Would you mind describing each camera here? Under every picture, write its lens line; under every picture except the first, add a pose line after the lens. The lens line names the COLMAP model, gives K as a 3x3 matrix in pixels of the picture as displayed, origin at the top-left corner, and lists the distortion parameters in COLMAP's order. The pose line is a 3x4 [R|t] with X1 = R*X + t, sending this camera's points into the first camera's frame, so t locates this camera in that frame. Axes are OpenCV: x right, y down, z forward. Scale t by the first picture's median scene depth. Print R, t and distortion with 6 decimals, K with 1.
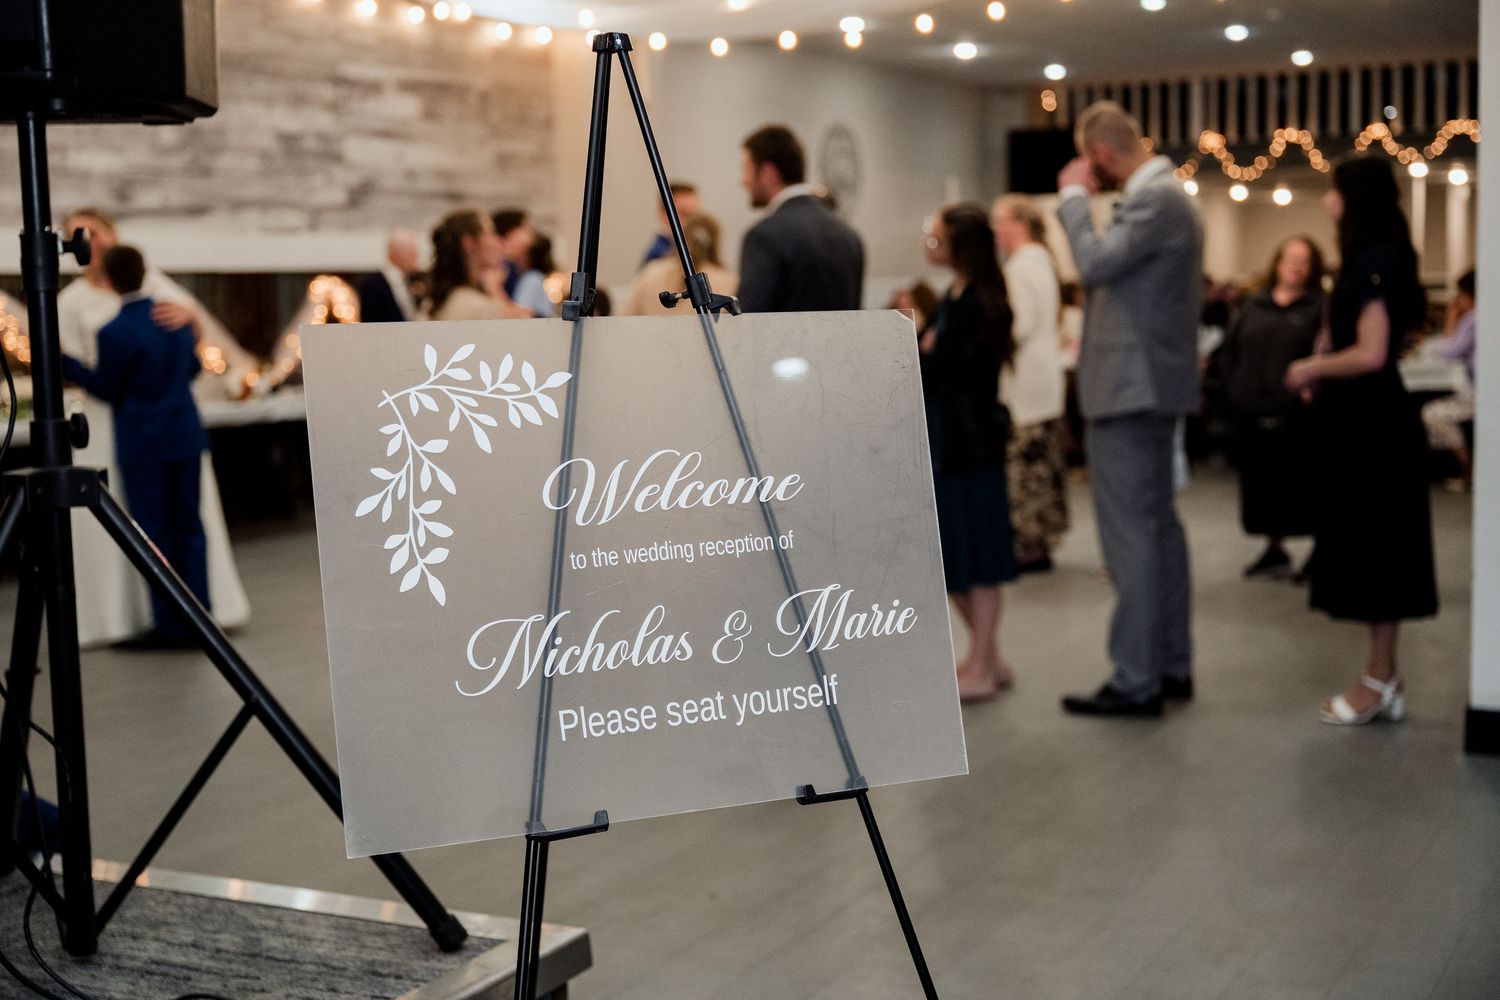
lens RADIAL K [[2031.7, 0, 754.1], [0, 2031.7, 500.8], [0, 0, 1]] dist [0.013573, 0.000000]
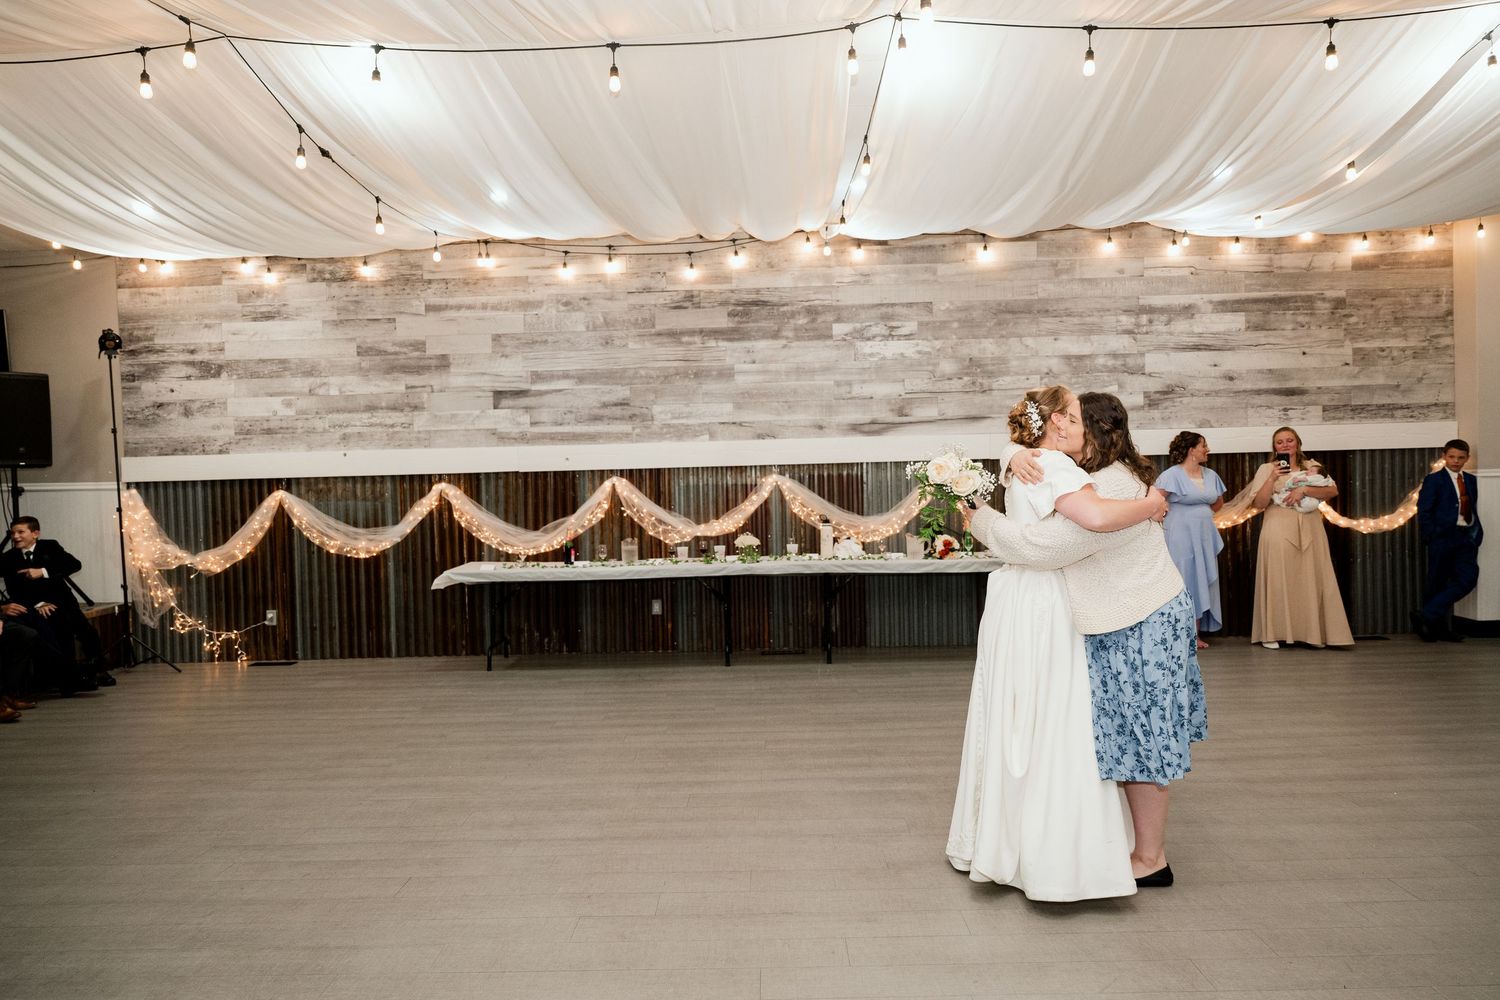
lens RADIAL K [[1022.0, 0, 743.7], [0, 1022.0, 495.4], [0, 0, 1]] dist [-0.005113, 0.008233]
pose [[0.443614, 0.018612, -0.896025, 0.261568], [-0.083216, 0.996321, -0.020504, -0.056420], [0.892346, 0.083659, 0.443531, 0.501017]]
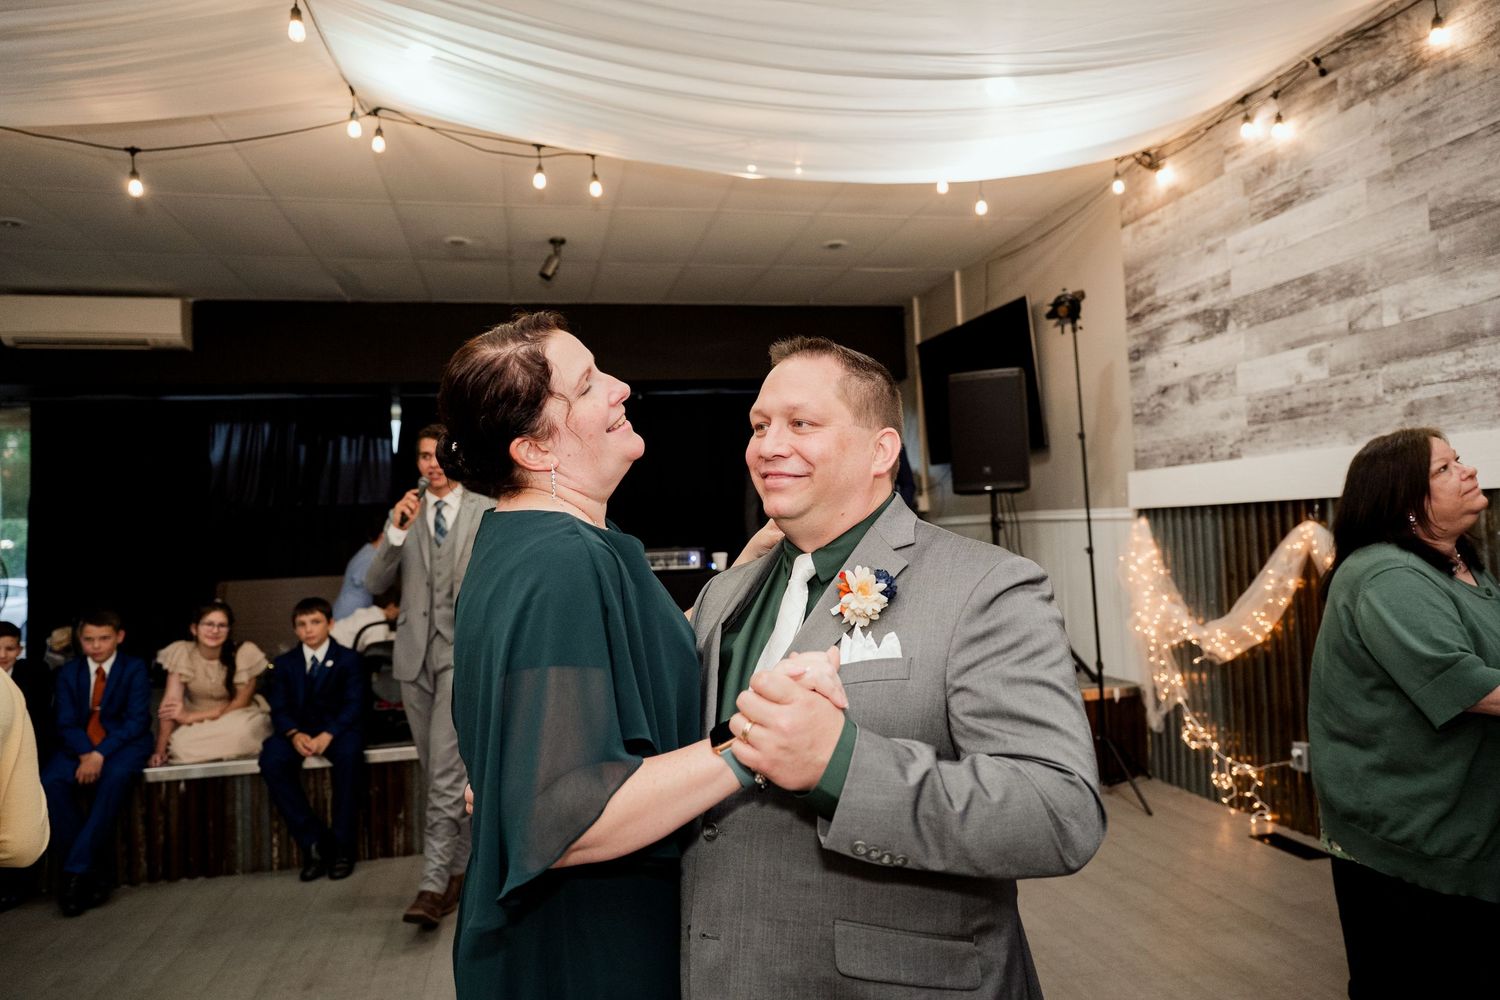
lens RADIAL K [[999.9, 0, 759.9], [0, 999.9, 501.1], [0, 0, 1]] dist [0.000102, 0.006490]
pose [[-0.768741, 0.022680, -0.639158, -0.091849], [-0.026003, 0.997436, 0.066668, -0.073301], [0.639031, 0.067871, -0.766181, 0.666922]]
